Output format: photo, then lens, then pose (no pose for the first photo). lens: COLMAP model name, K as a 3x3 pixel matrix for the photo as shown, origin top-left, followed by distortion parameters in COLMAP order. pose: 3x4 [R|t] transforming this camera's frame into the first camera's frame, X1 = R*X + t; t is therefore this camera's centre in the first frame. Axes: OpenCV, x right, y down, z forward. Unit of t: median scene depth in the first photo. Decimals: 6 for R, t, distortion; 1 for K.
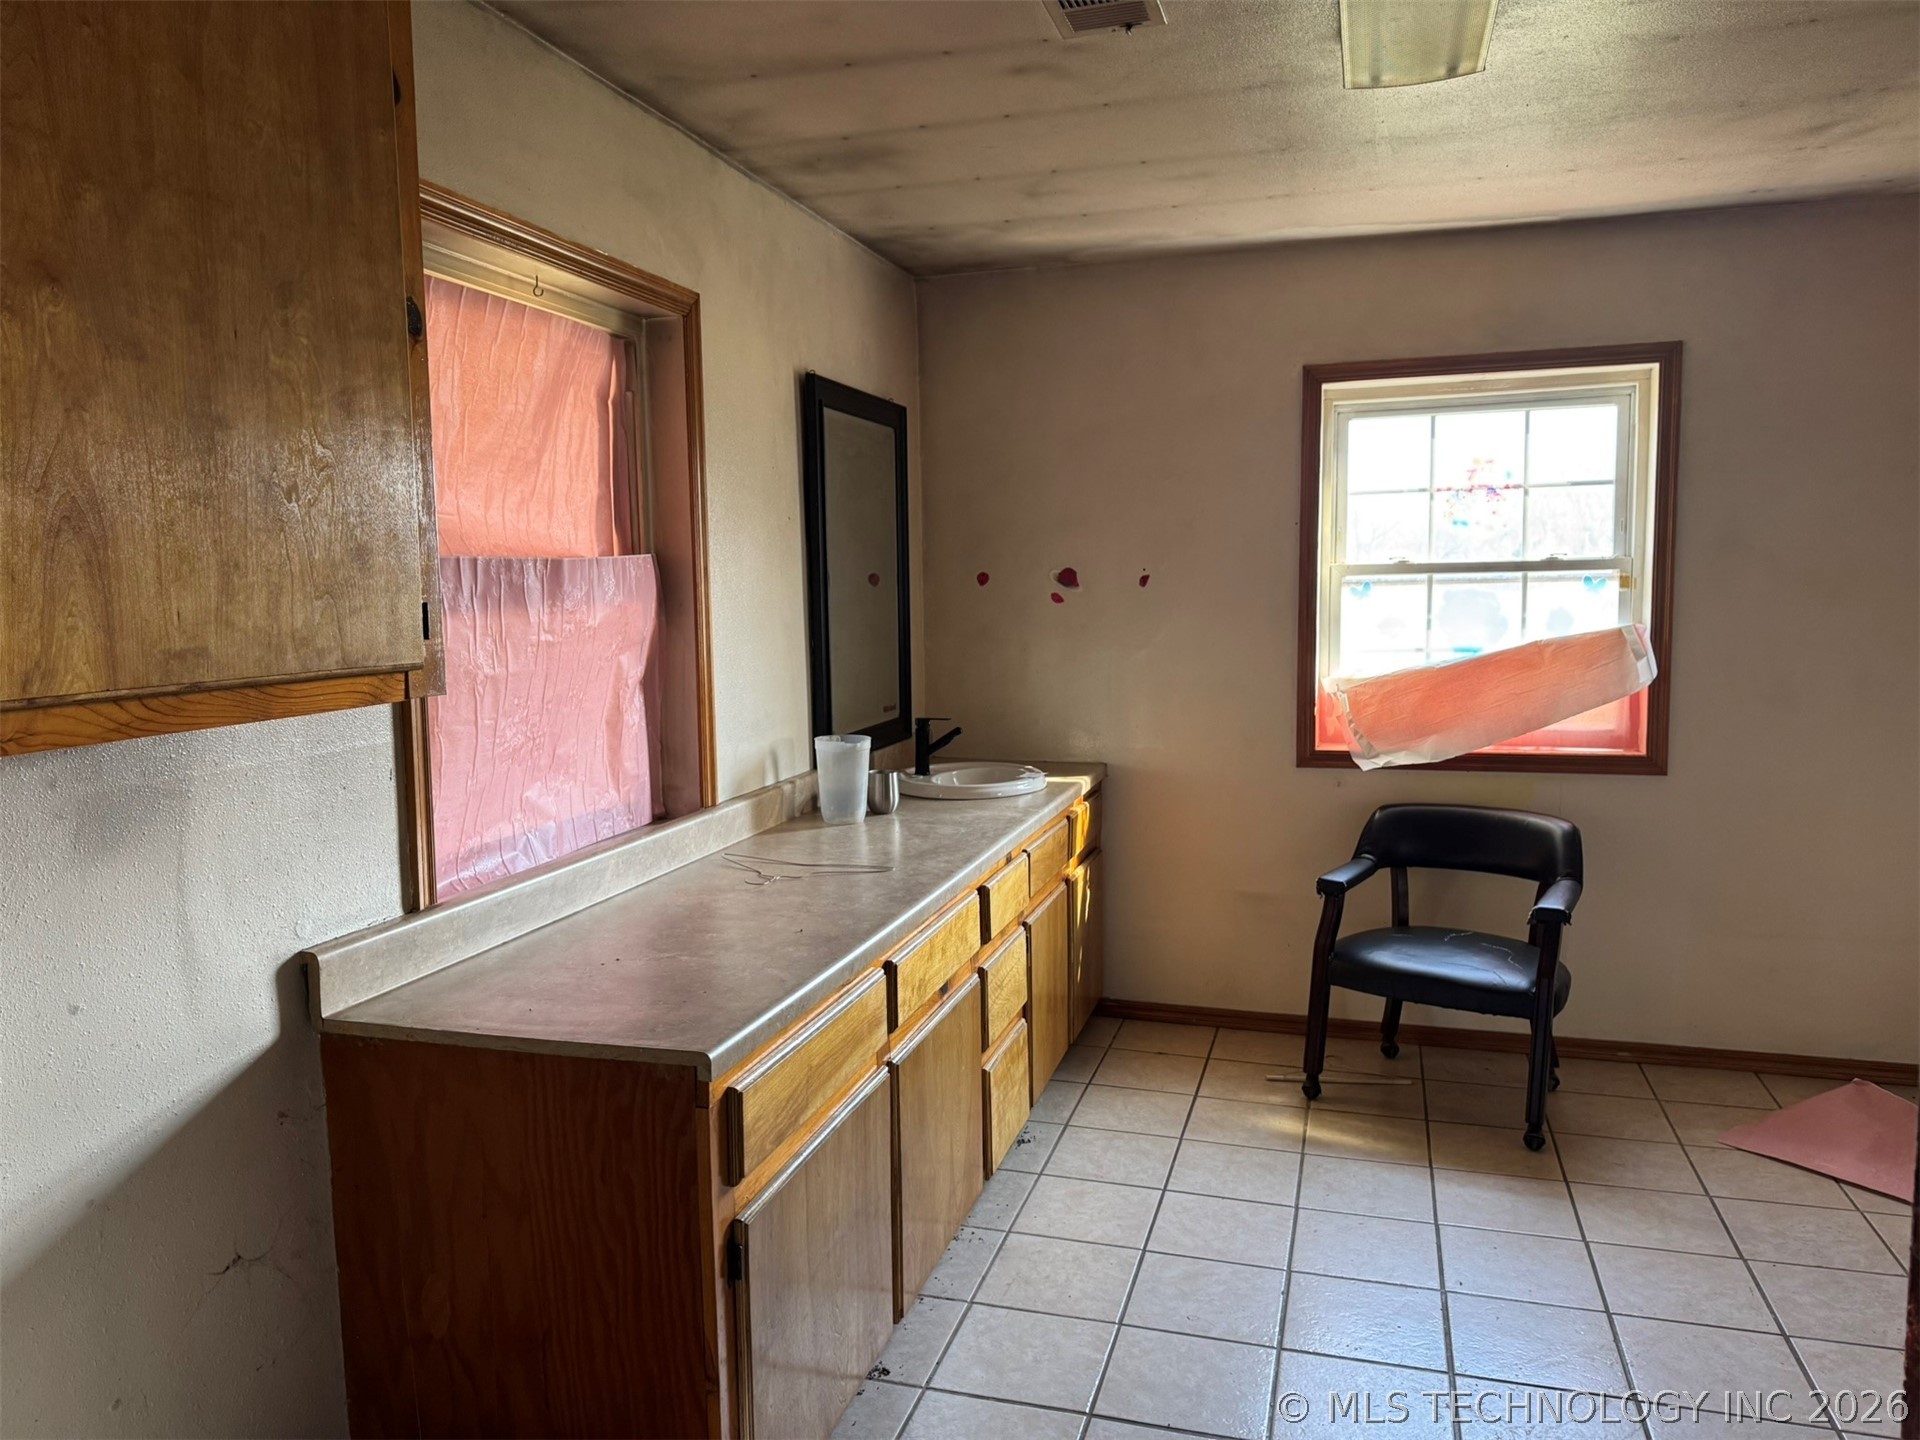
lens RADIAL K [[1339.5, 0, 961.0], [0, 1339.5, 727.2], [0, 0, 1]] dist [0.089718, -0.132943]
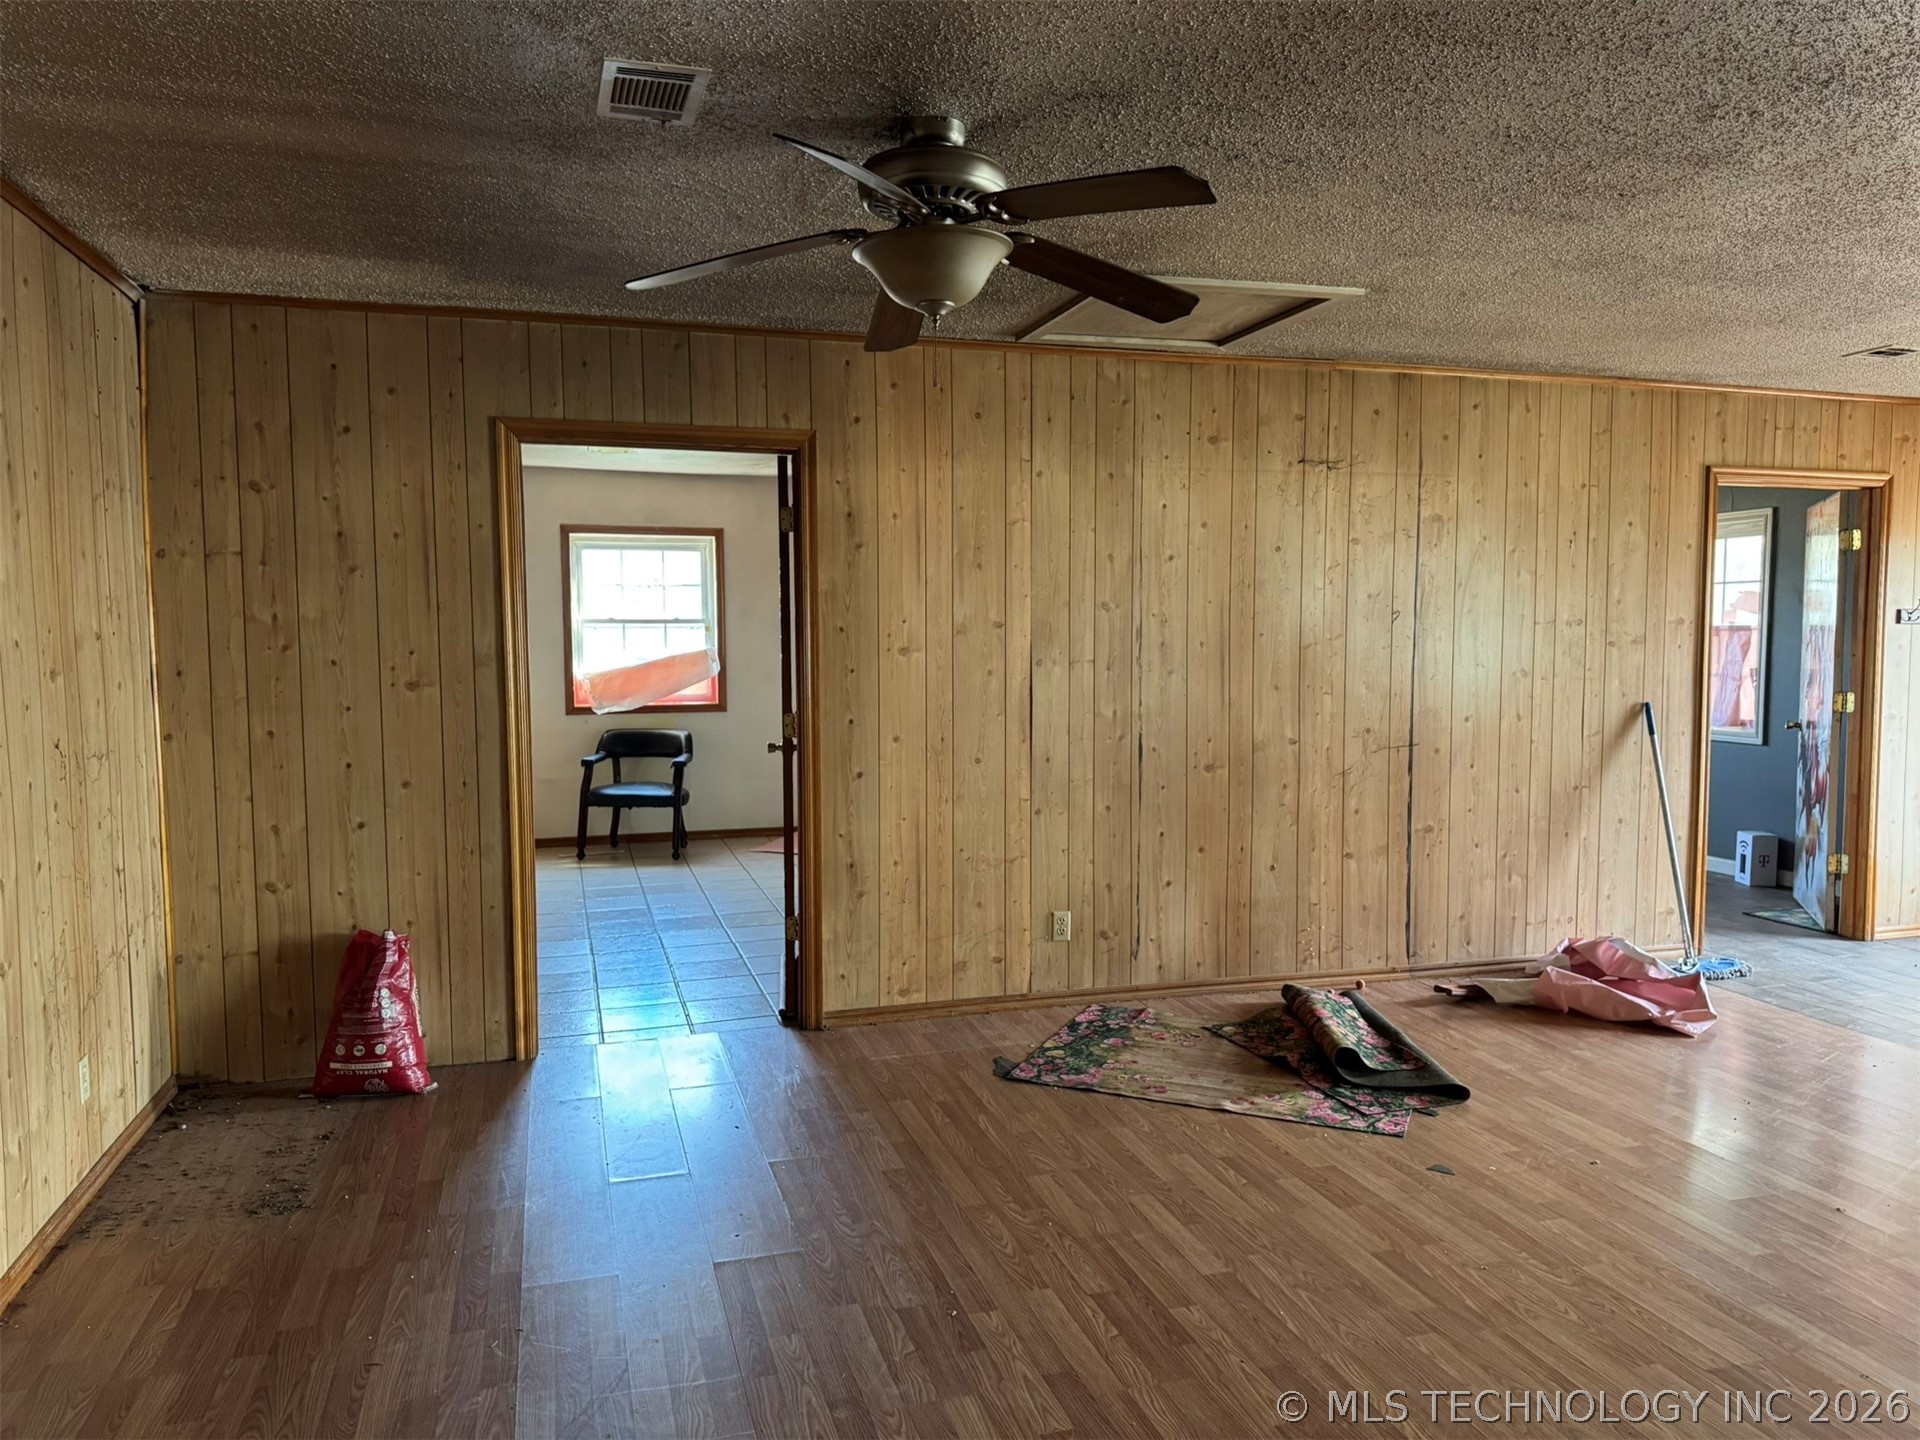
lens RADIAL K [[1339.5, 0, 961.0], [0, 1339.5, 727.2], [0, 0, 1]] dist [0.089718, -0.132943]
pose [[0.832256, -0.024402, 0.553854, -0.417525], [0.047659, 0.998482, -0.027625, 0.141709], [-0.552339, 0.049387, 0.832155, -1.125270]]
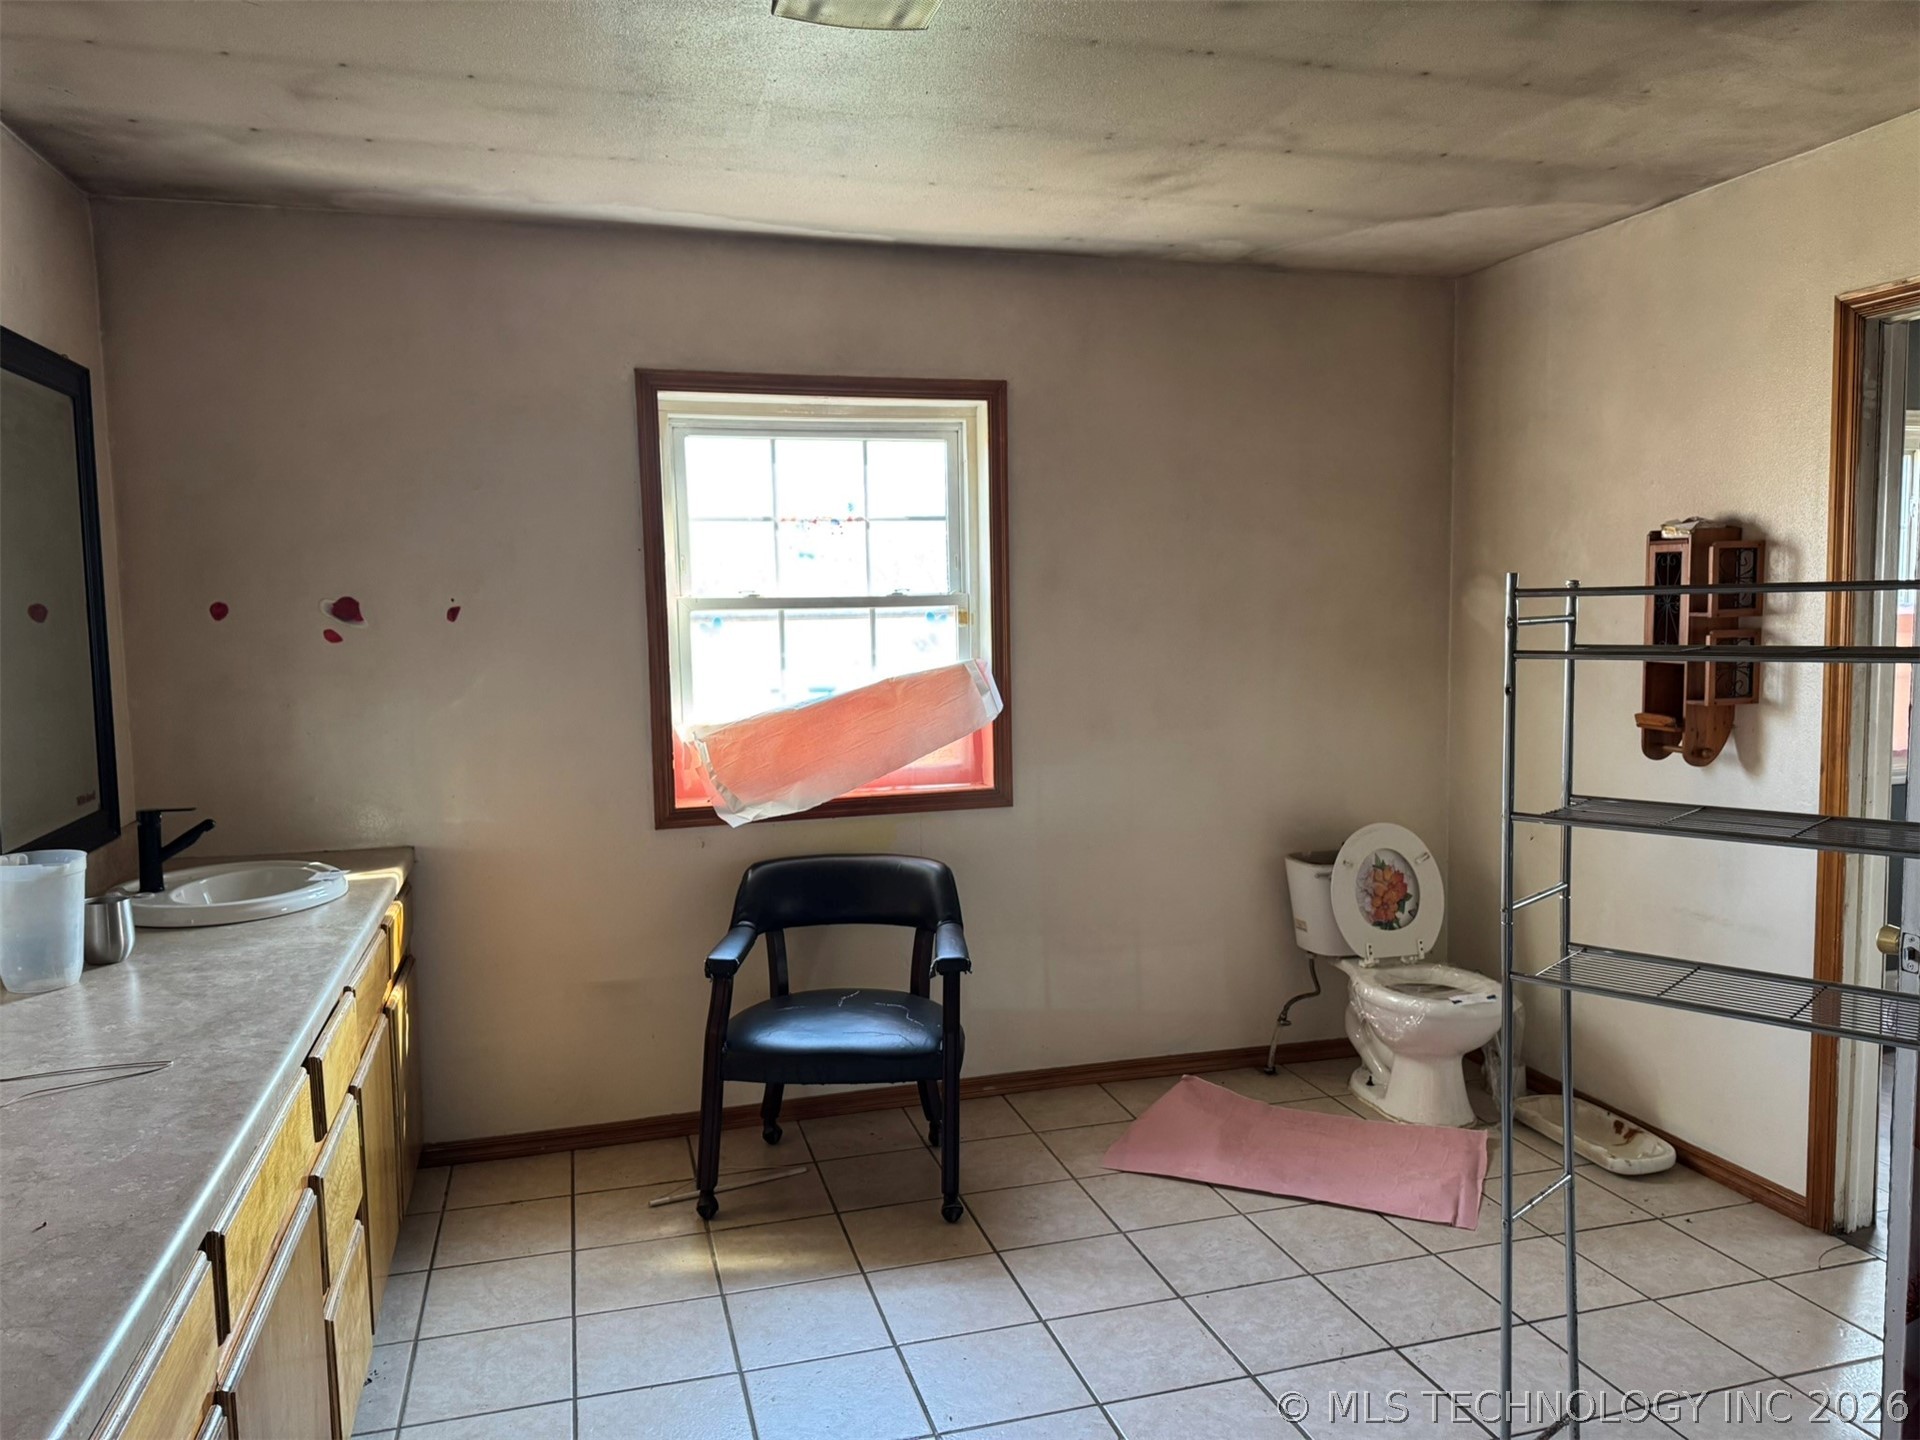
lens RADIAL K [[1339.5, 0, 961.0], [0, 1339.5, 727.2], [0, 0, 1]] dist [0.089718, -0.132943]
pose [[0.838296, -0.046719, 0.543210, -0.055942], [0.060384, 0.998148, -0.007340, -0.019052], [-0.541861, 0.038954, 0.839565, 0.172032]]
